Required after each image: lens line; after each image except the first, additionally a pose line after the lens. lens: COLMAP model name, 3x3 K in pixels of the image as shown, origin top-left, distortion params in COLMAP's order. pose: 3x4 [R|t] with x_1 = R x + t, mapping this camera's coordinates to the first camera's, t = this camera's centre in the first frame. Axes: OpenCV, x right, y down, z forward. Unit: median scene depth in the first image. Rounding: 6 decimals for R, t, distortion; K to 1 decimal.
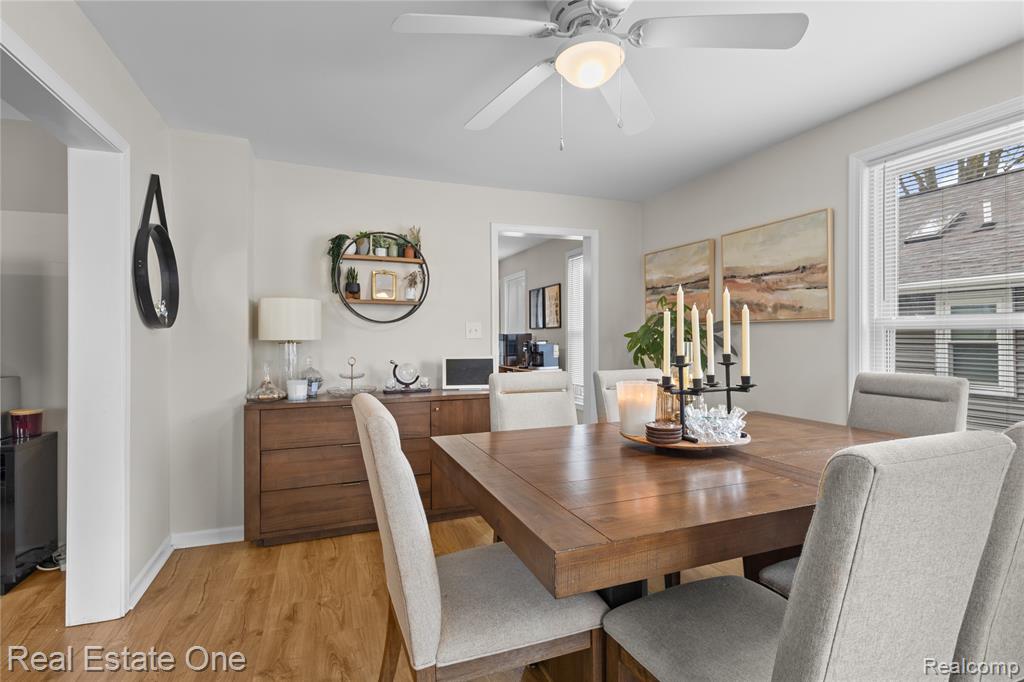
lens RADIAL K [[463.5, 0, 493.7], [0, 463.5, 337.0], [0, 0, 1]] dist [0.001123, 0.000034]
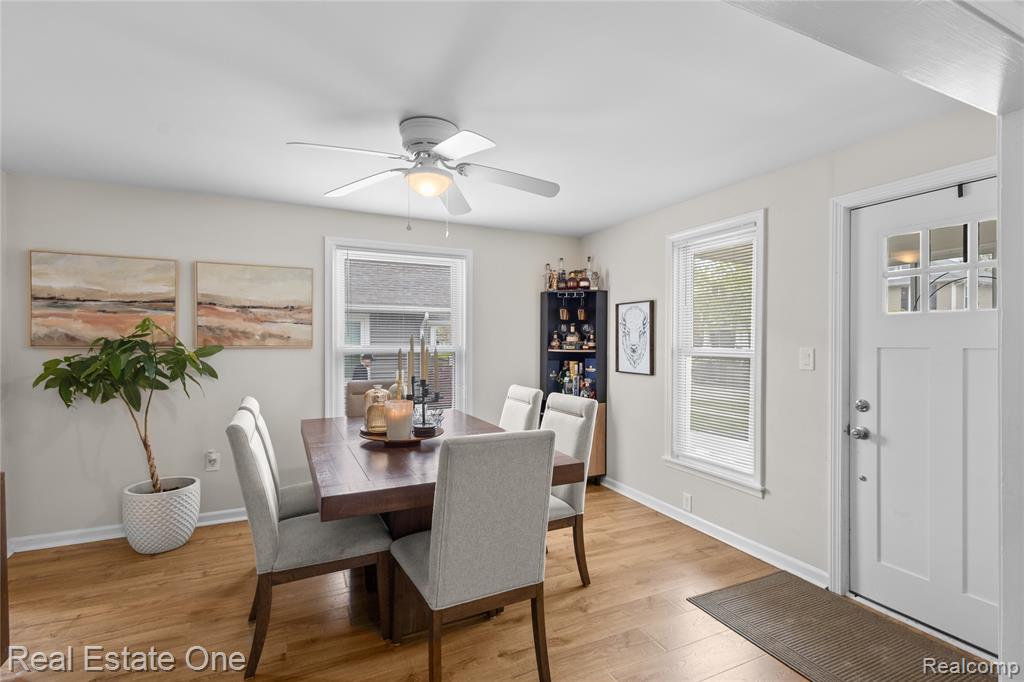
lens RADIAL K [[476.3, 0, 509.1], [0, 476.3, 335.1], [0, 0, 1]] dist [0.006048, 0.000187]
pose [[-0.079156, 0.007837, 0.996831, -0.669055], [0.003332, 0.999966, -0.007597, -0.053084], [-0.996857, 0.002720, -0.079180, 0.448813]]
